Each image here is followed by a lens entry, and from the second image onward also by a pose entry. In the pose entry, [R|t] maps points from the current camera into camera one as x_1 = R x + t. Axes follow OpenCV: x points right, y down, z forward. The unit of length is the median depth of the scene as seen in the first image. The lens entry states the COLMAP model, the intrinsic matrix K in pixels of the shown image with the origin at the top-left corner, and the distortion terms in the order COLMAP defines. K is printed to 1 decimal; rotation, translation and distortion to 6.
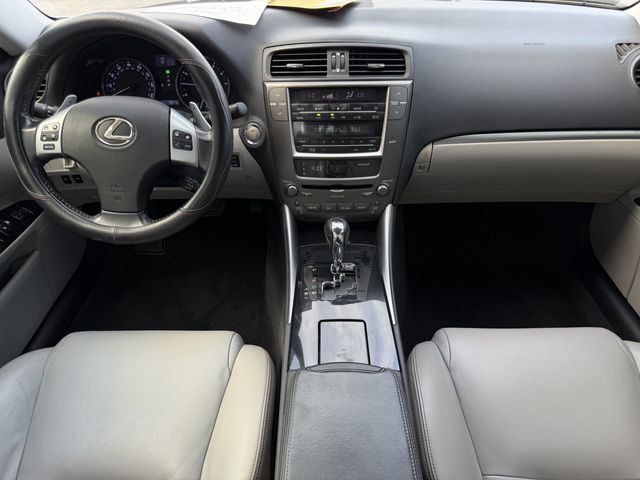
lens RADIAL K [[454.0, 0, 314.8], [0, 454.0, 259.4], [0, 0, 1]] dist [-0.000901, -0.007869]
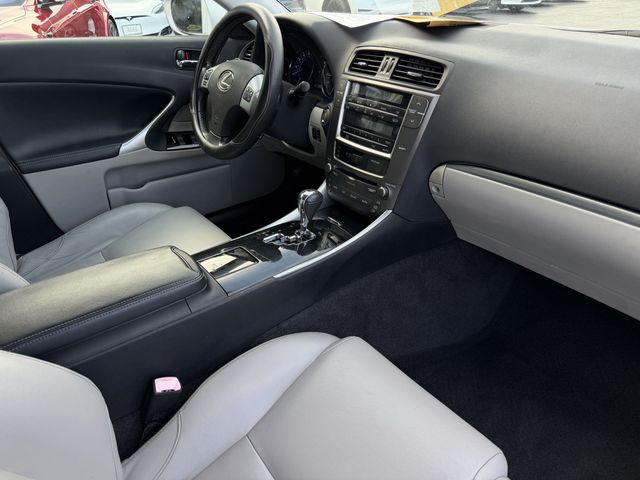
lens RADIAL K [[454.0, 0, 314.8], [0, 454.0, 259.4], [0, 0, 1]] dist [-0.000901, -0.007869]
pose [[0.612670, 0.422833, -0.667718, 0.858036], [-0.481732, 0.869560, 0.108632, -0.060587], [0.626554, 0.255105, 0.736445, 0.197608]]
